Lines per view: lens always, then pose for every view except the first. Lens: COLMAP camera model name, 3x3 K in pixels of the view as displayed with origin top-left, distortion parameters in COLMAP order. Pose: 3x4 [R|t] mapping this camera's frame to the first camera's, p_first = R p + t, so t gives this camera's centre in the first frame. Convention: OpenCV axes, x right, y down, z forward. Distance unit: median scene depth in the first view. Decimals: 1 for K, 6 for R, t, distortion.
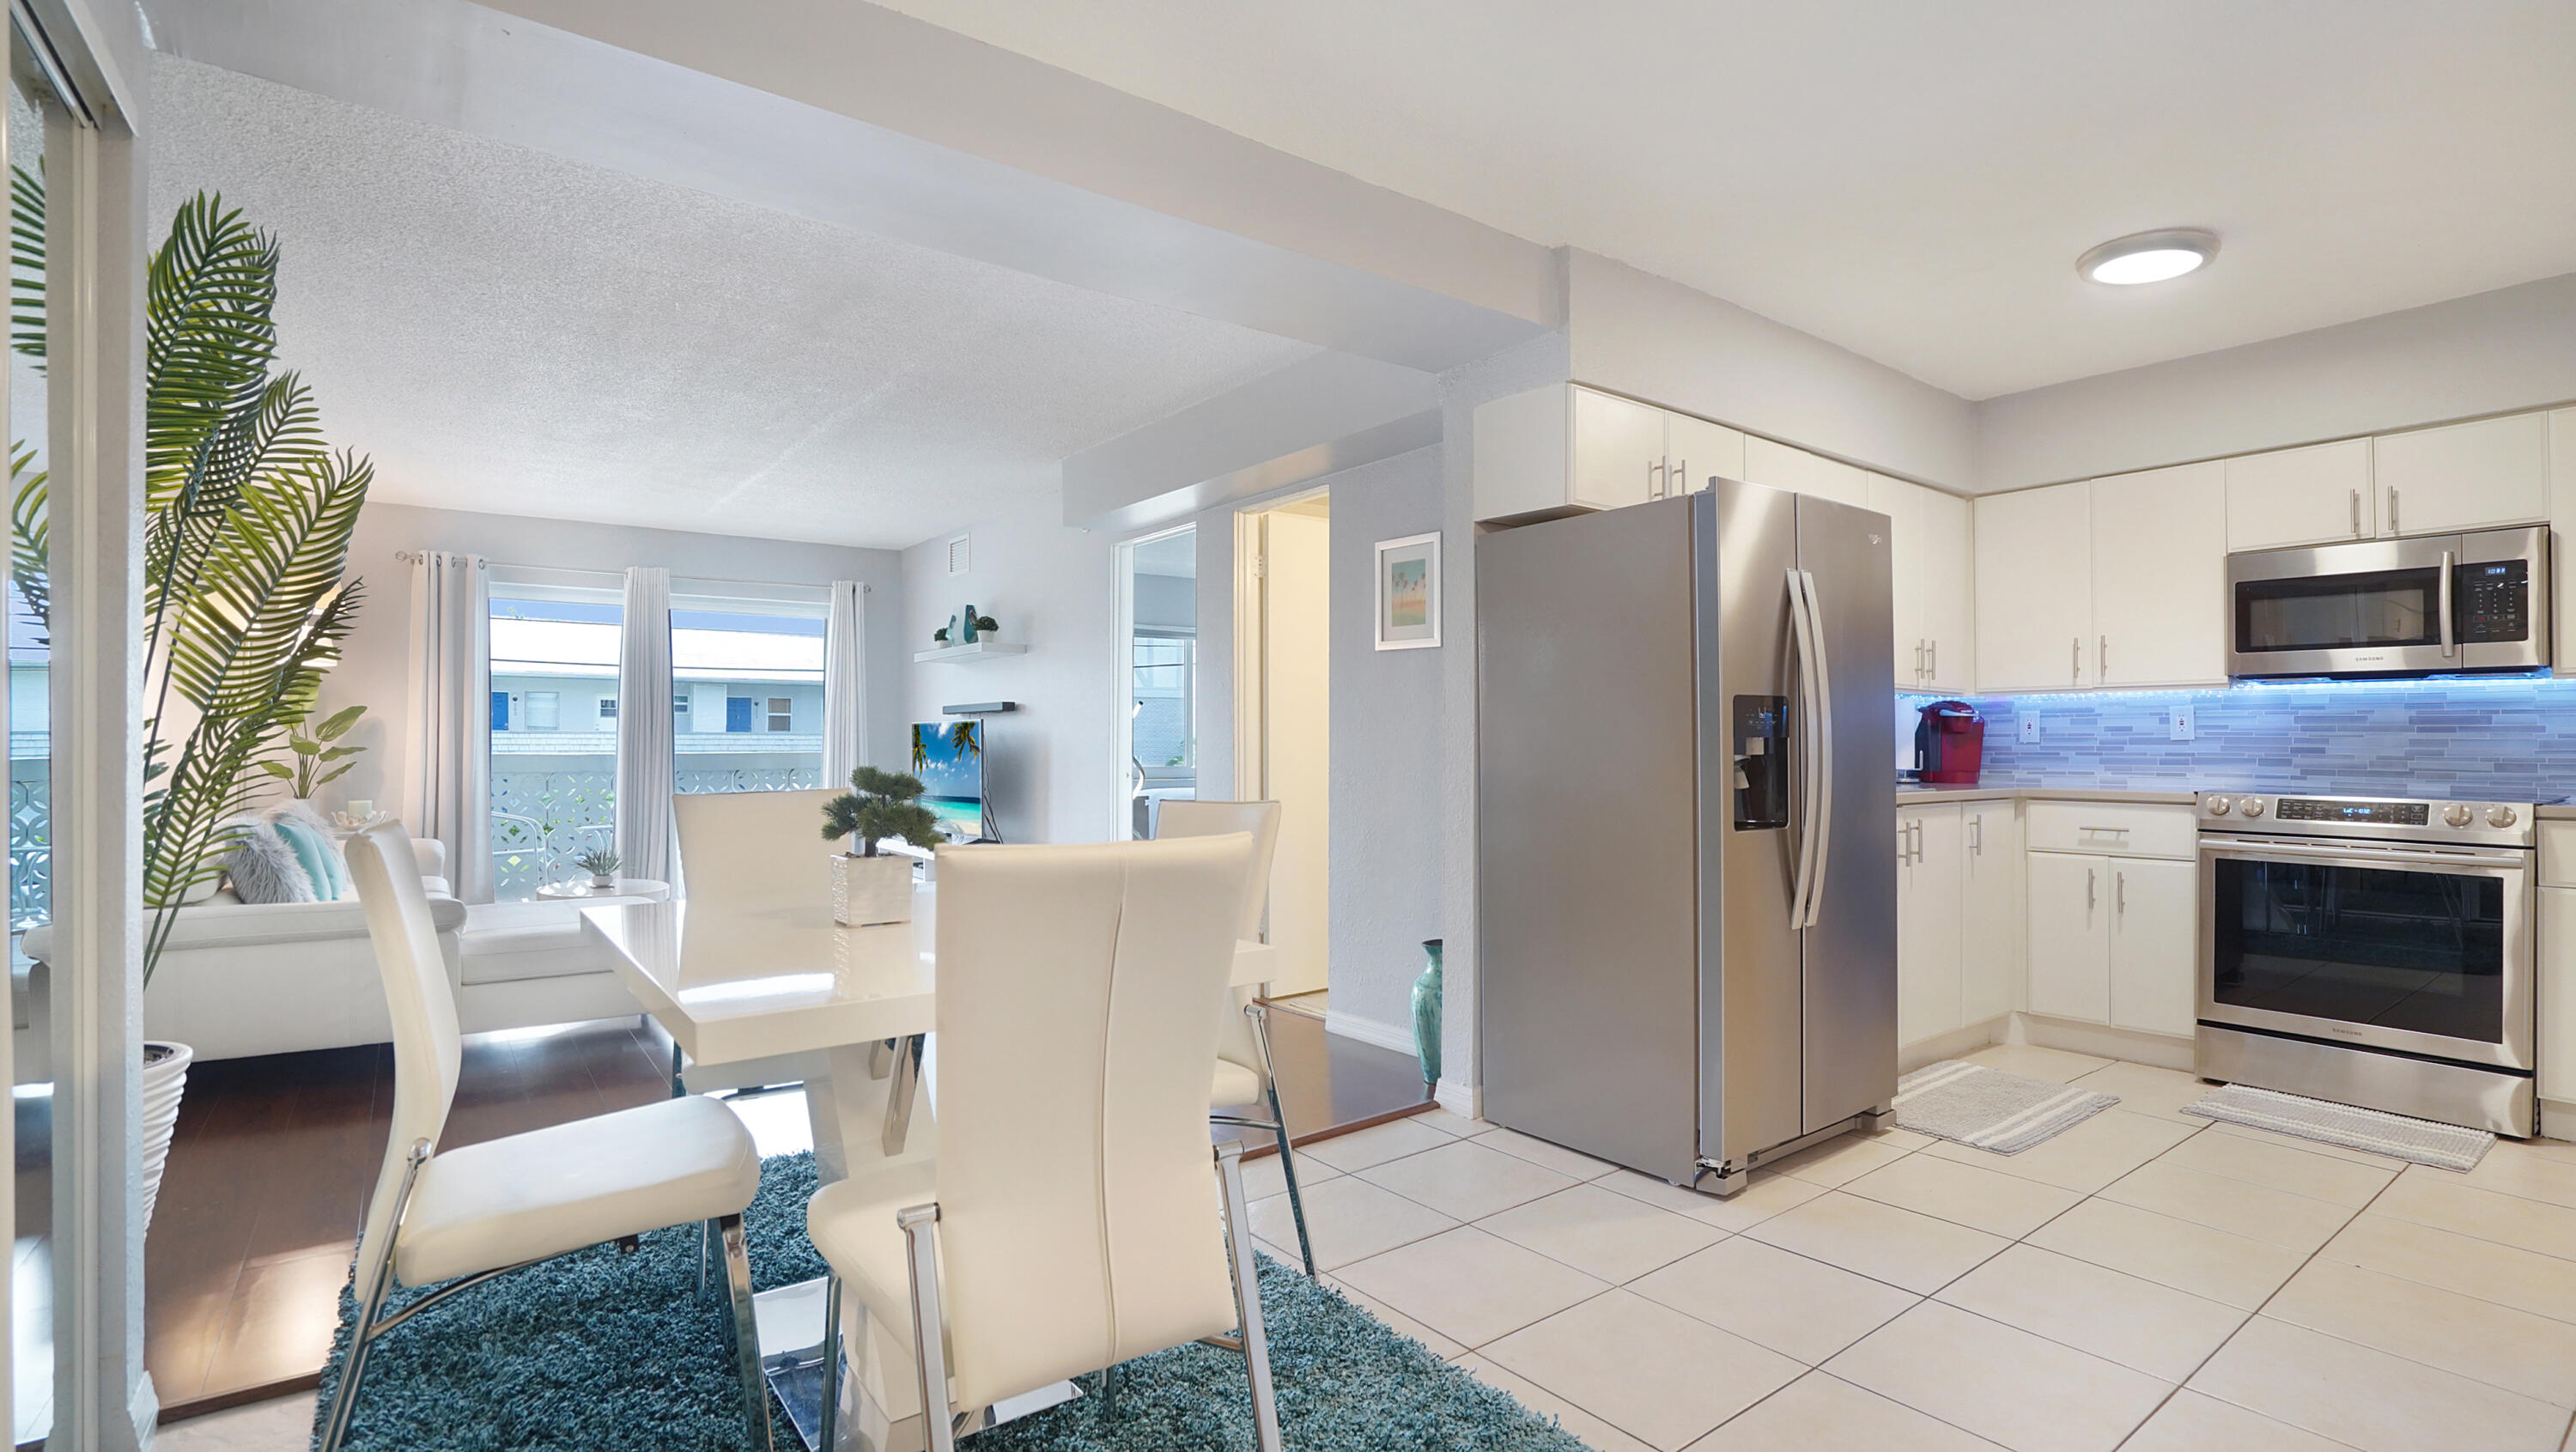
lens RADIAL K [[1200.3, 0, 1277.1], [0, 1200.3, 725.2], [0, 0, 1]] dist [-0.057150, 0.021243]
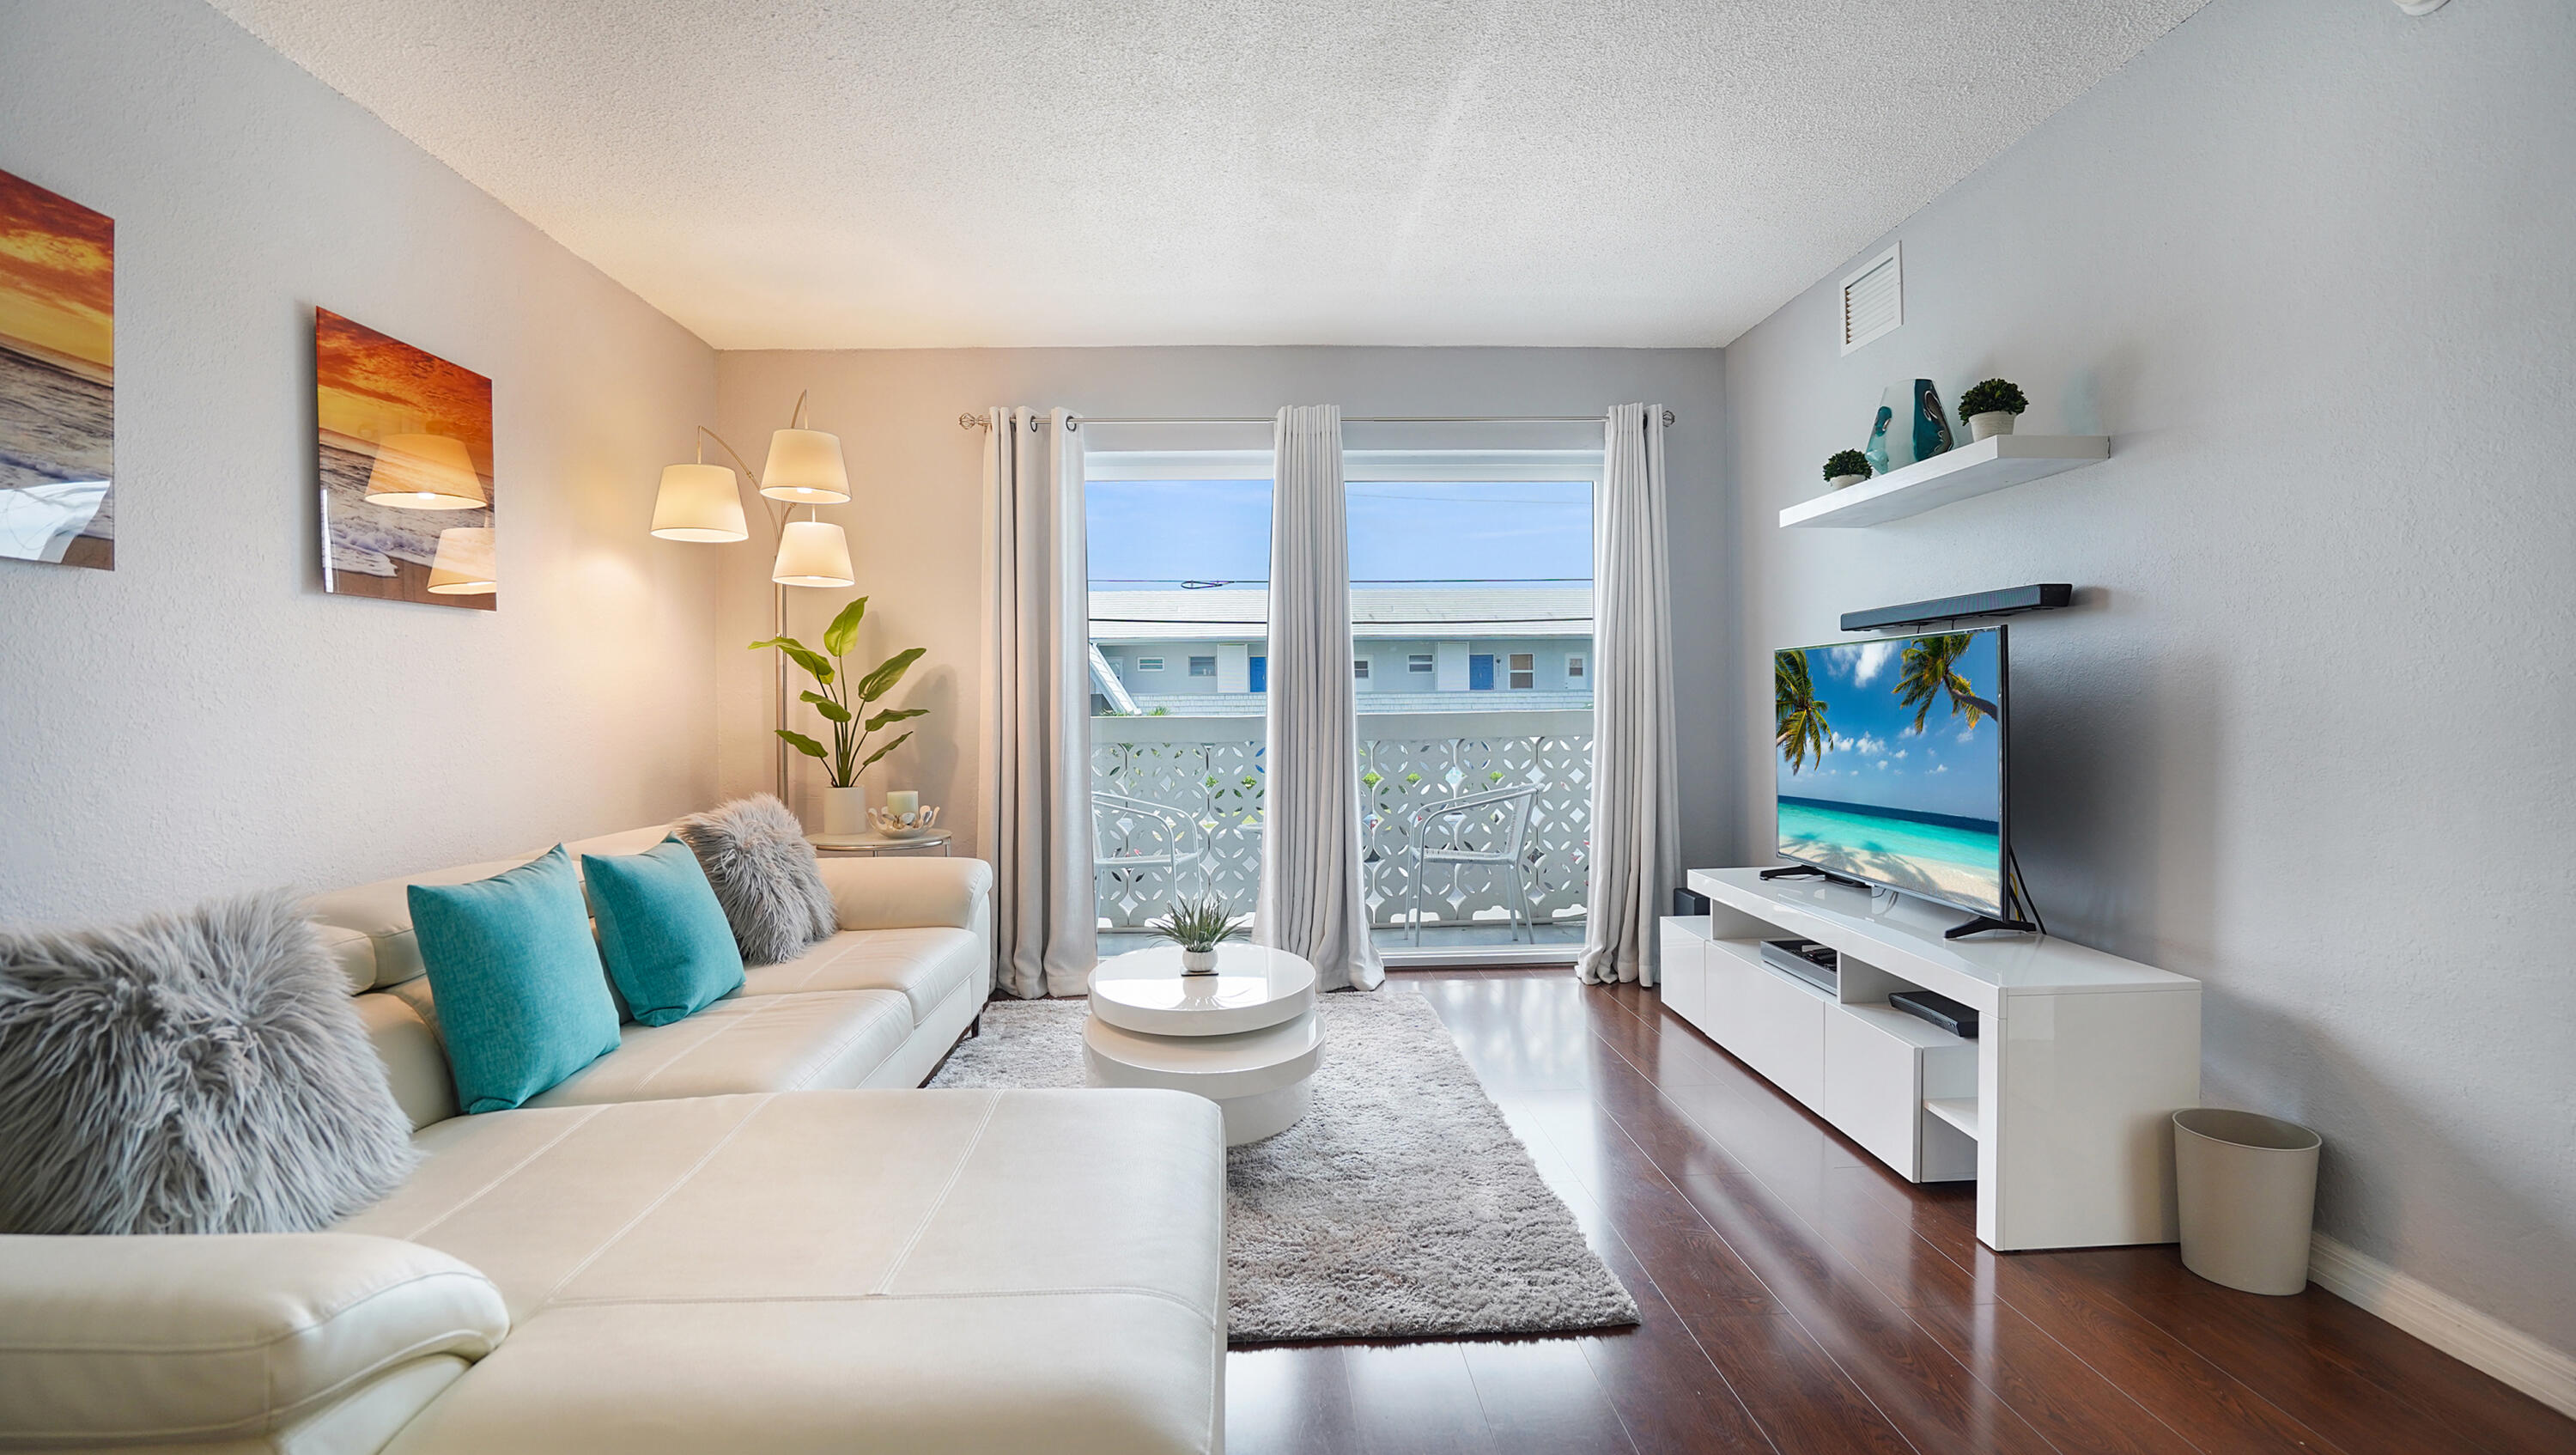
lens RADIAL K [[1200.5, 0, 1277.1], [0, 1200.5, 726.7], [0, 0, 1]] dist [-0.057150, 0.021243]
pose [[0.827252, 0.001836, -0.561828, -0.218552], [0.018552, 0.999360, 0.030582, 0.010693], [0.561524, -0.035722, 0.826689, 0.521453]]
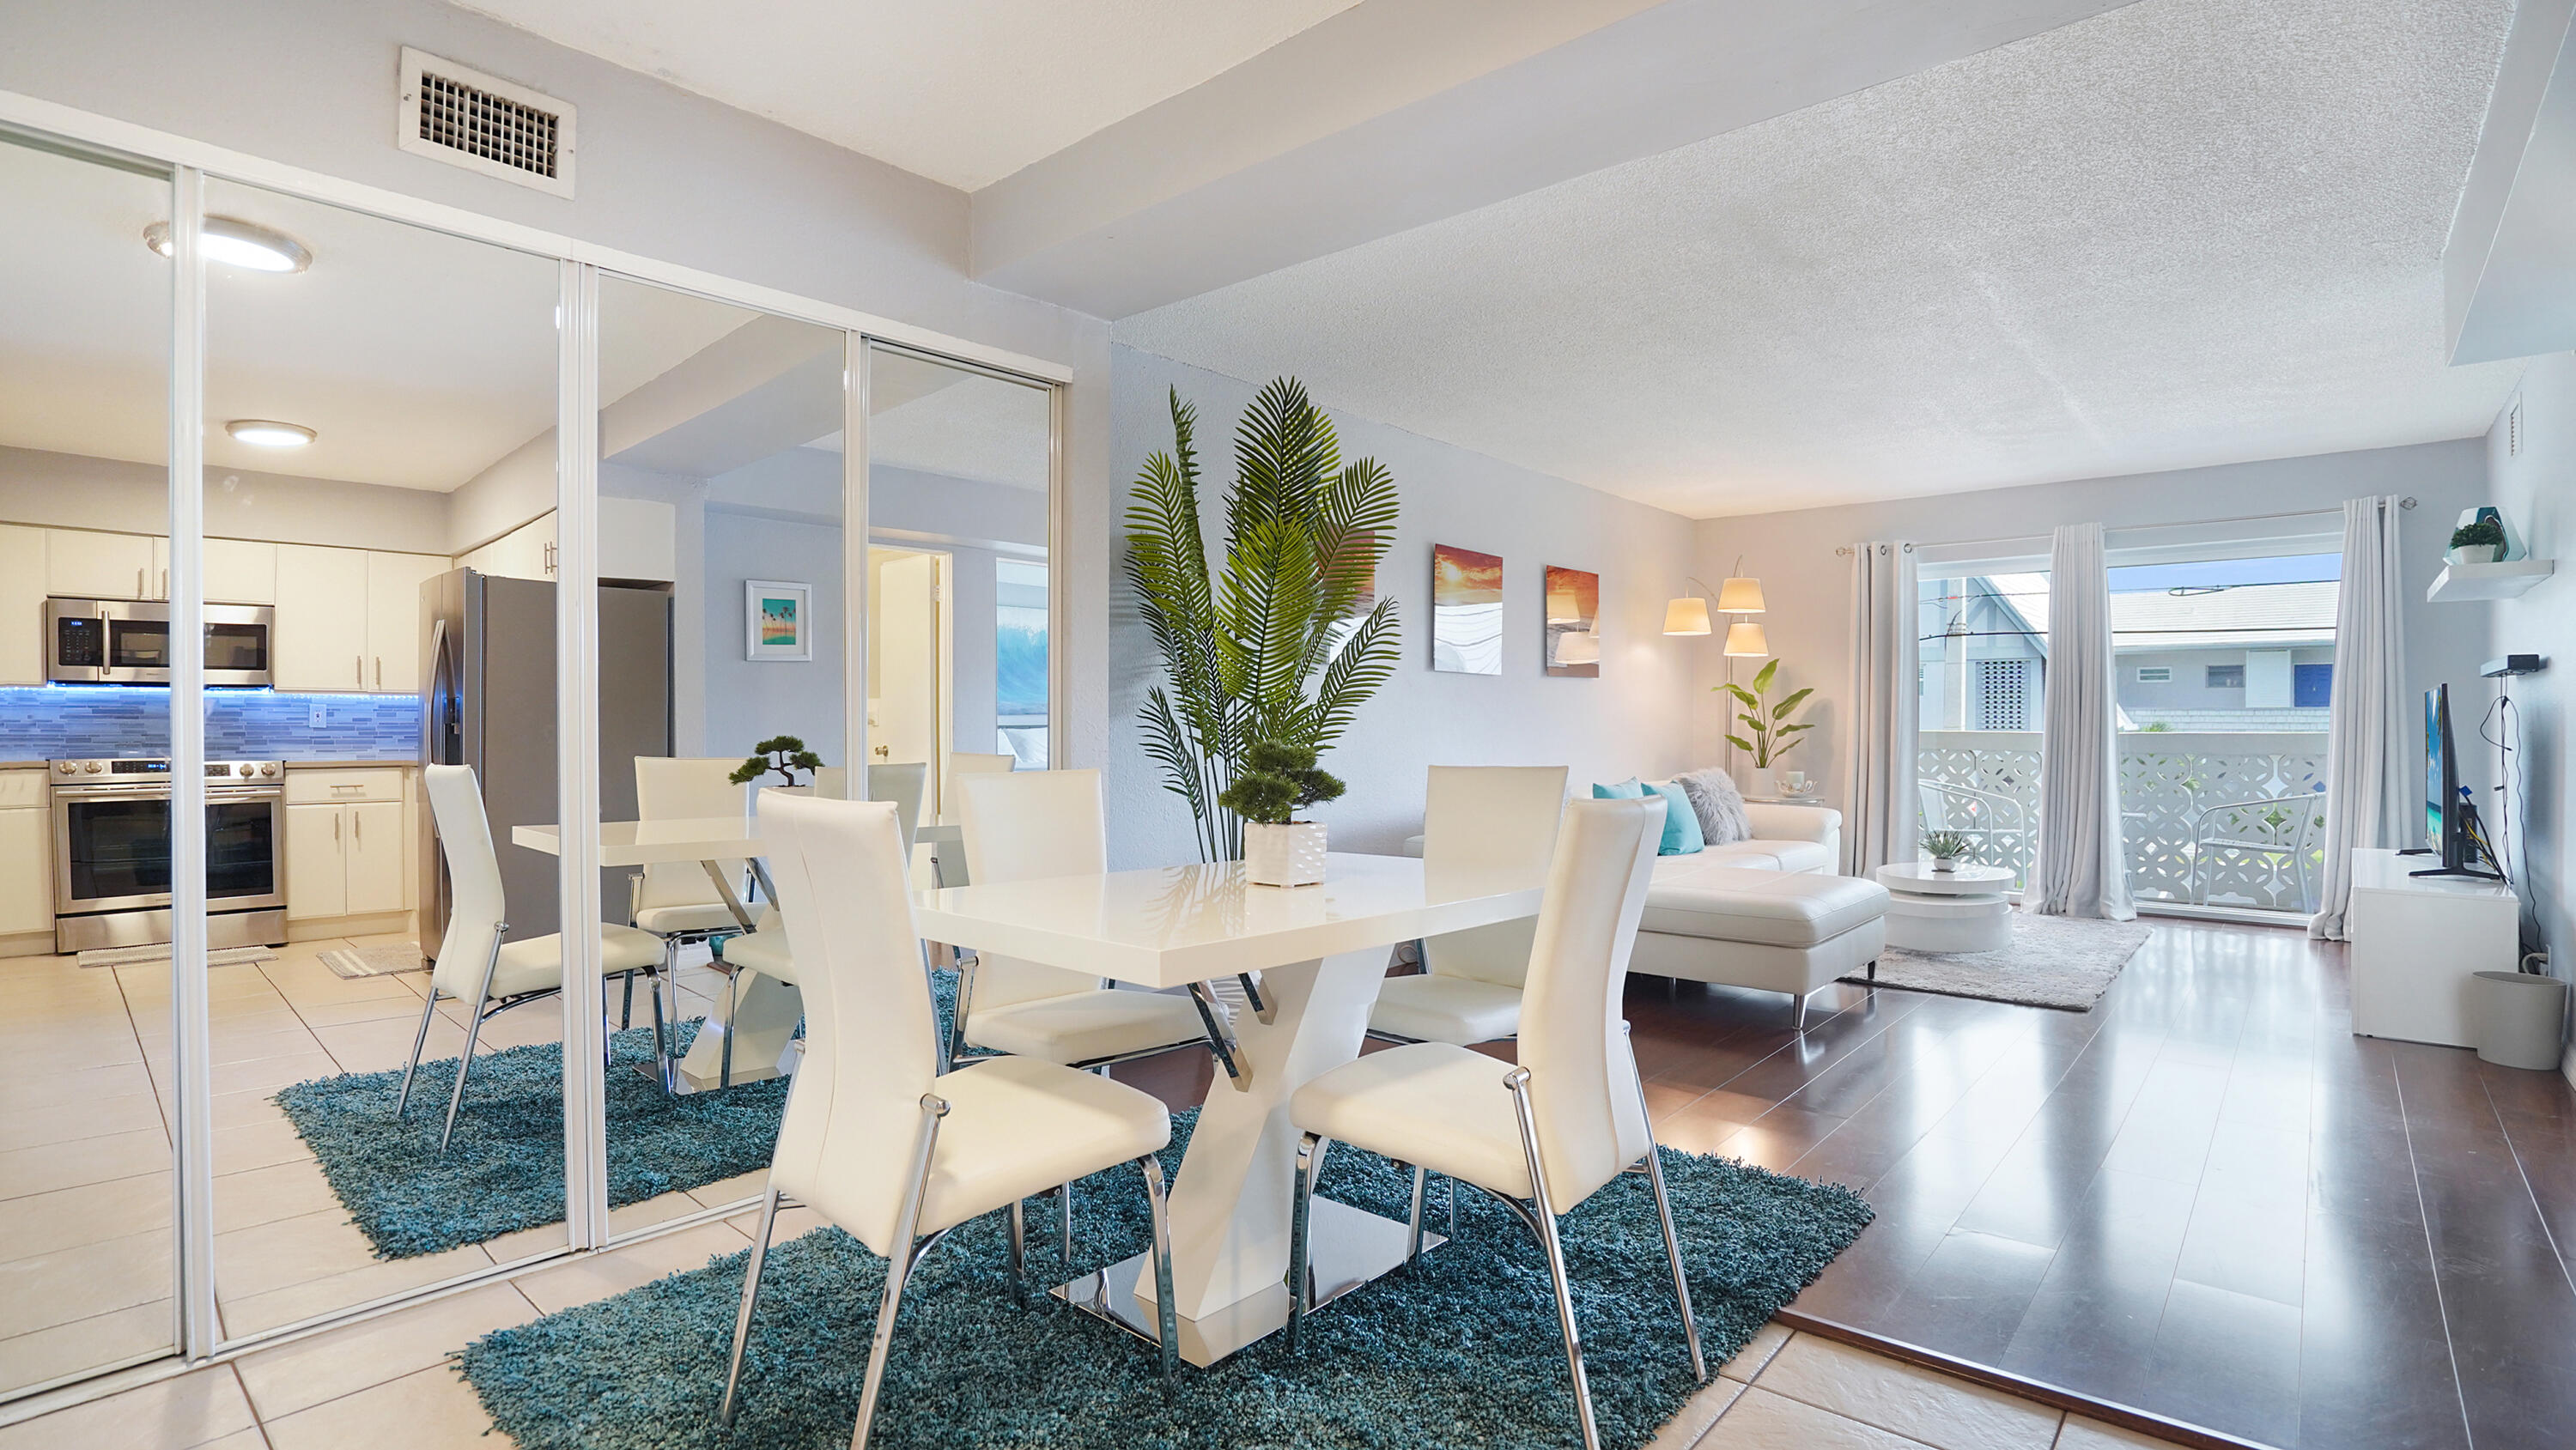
lens RADIAL K [[1215.0, 0, 1274.2], [0, 1215.0, 708.7], [0, 0, 1]] dist [-0.068486, 0.035682]
pose [[0.201944, -0.009212, -0.979354, 0.241125], [0.012857, 0.999895, -0.006754, 0.003984], [0.979313, -0.011227, 0.202041, 0.242885]]
